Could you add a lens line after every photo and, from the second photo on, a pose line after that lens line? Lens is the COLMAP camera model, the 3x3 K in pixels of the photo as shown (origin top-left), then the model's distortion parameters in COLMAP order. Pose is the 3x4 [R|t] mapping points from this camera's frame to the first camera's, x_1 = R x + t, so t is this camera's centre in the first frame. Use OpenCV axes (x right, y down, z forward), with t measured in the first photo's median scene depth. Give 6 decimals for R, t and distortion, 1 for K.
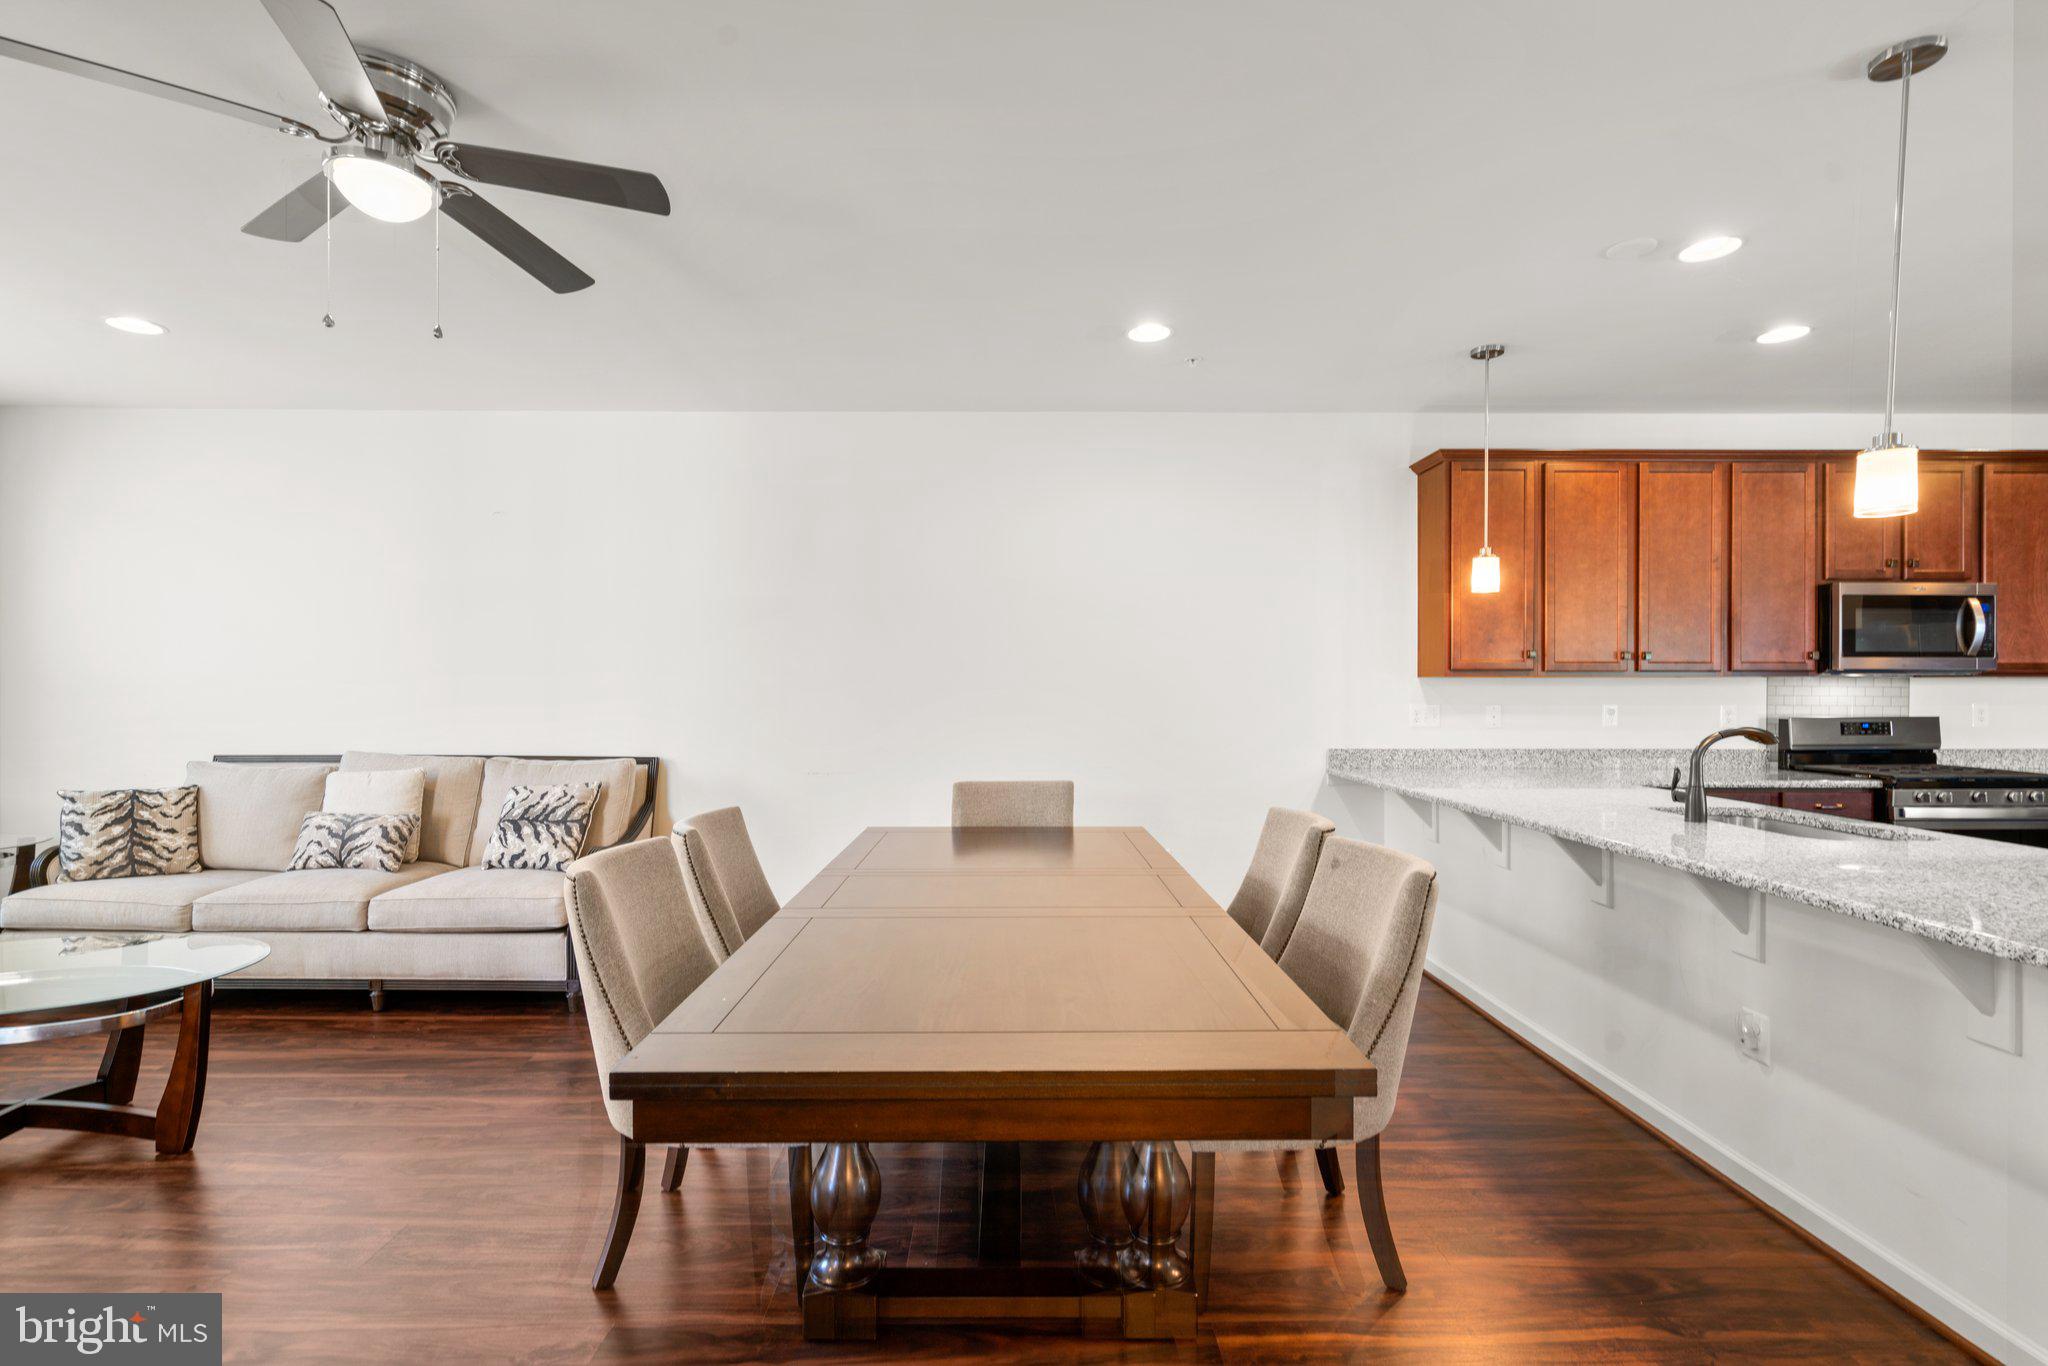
lens RADIAL K [[916.5, 0, 1022.7], [0, 916.5, 694.7], [0, 0, 1]] dist [-0.001483, 0.000699]
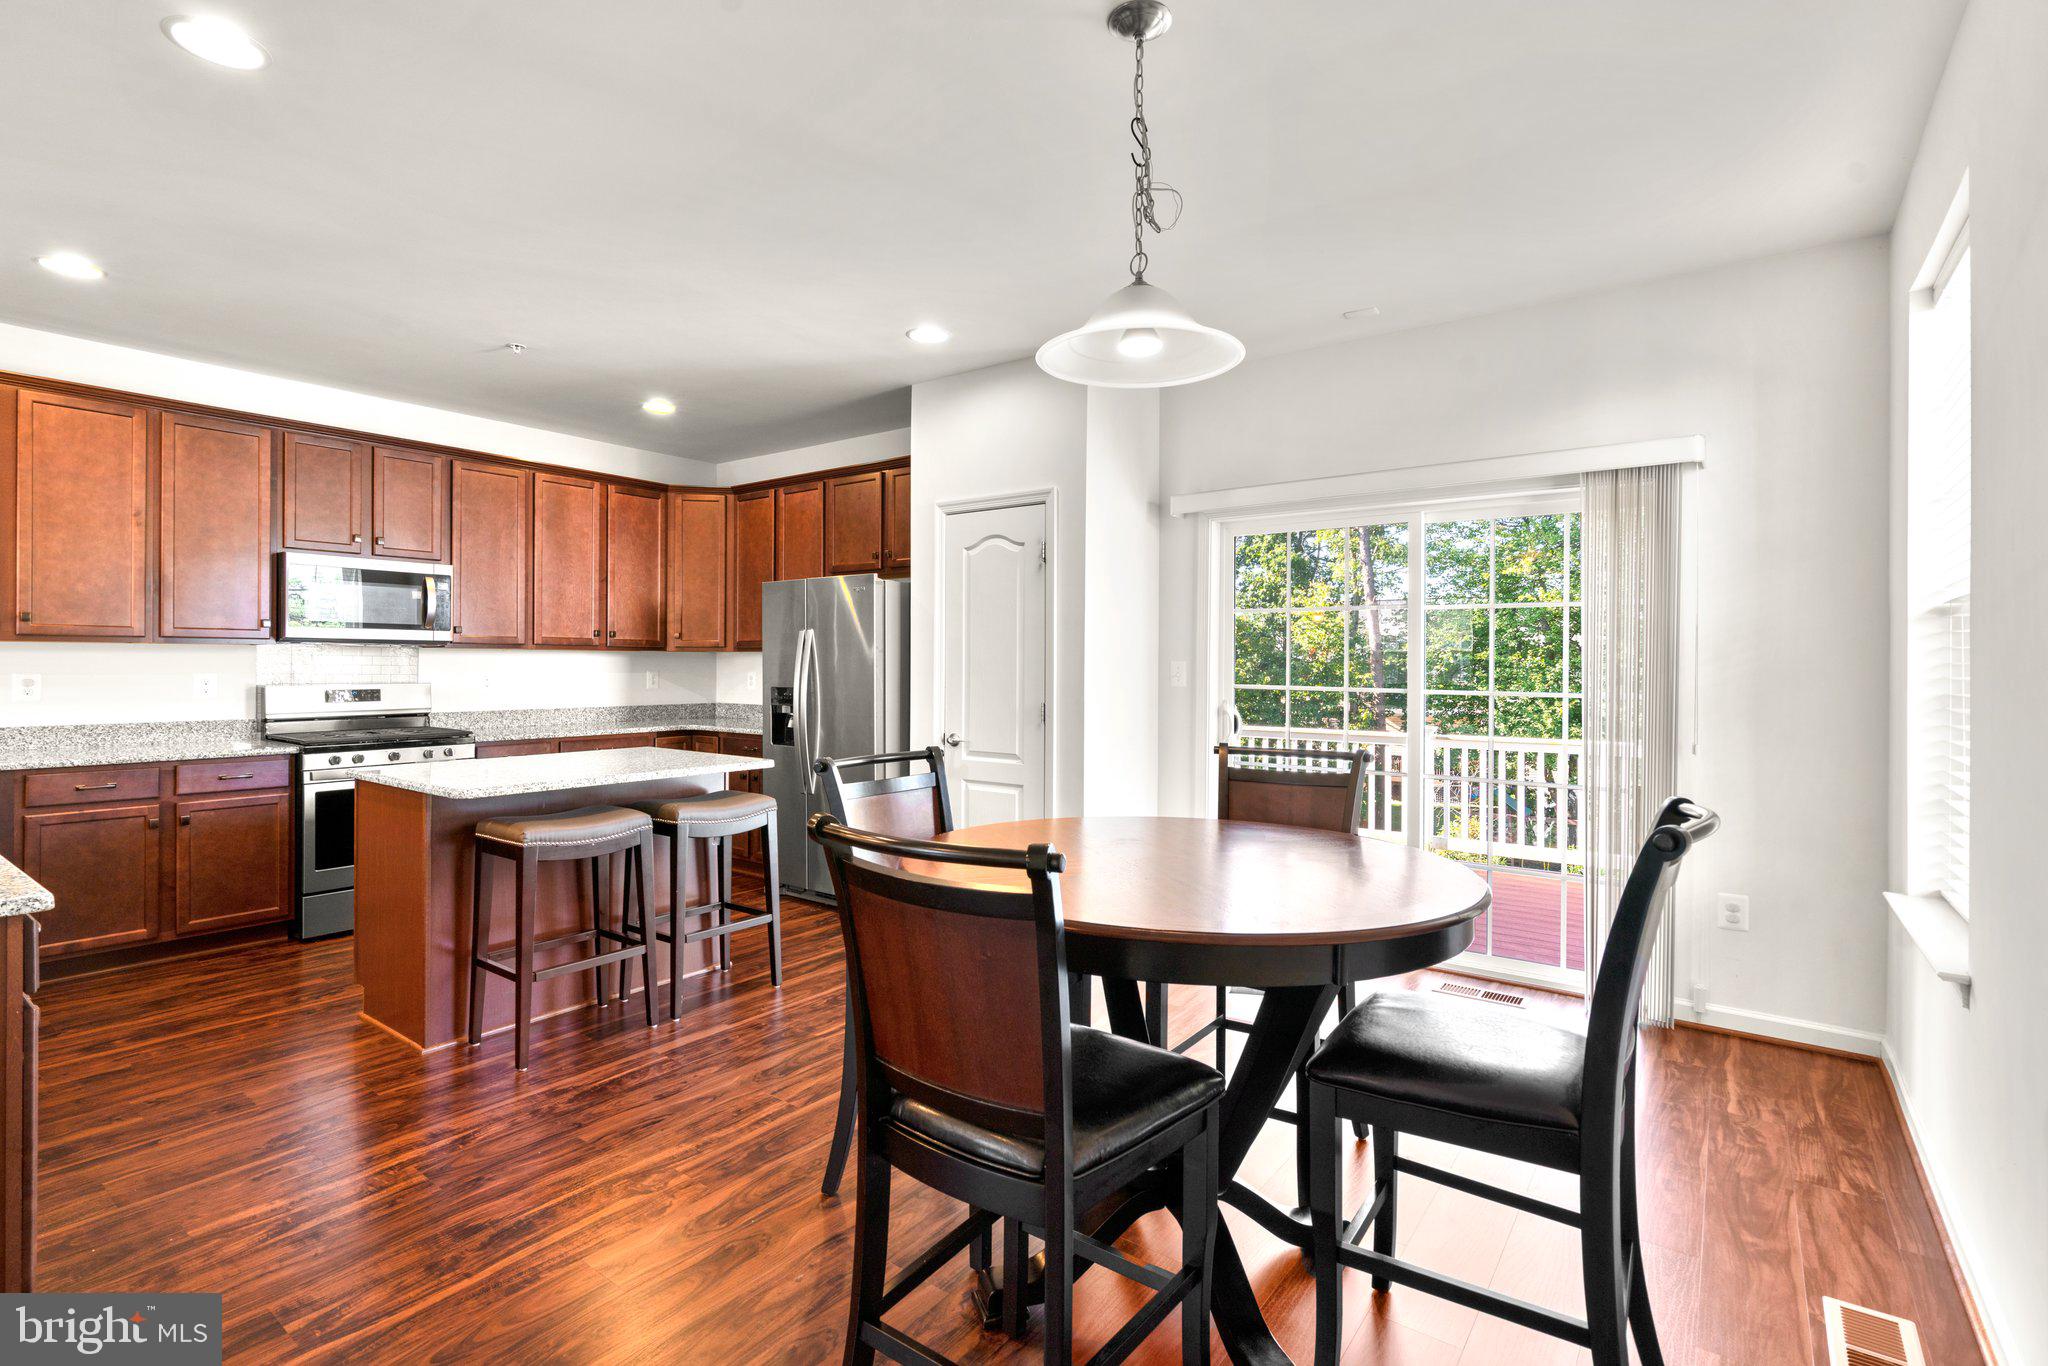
lens RADIAL K [[957.2, 0, 1012.1], [0, 957.2, 663.7], [0, 0, 1]] dist [-0.006111, 0.000416]
pose [[0.606779, 0.002160, 0.794868, 0.537121], [-0.000495, 0.999997, -0.002339, 0.002875], [-0.794871, 0.001026, 0.606778, -0.268295]]
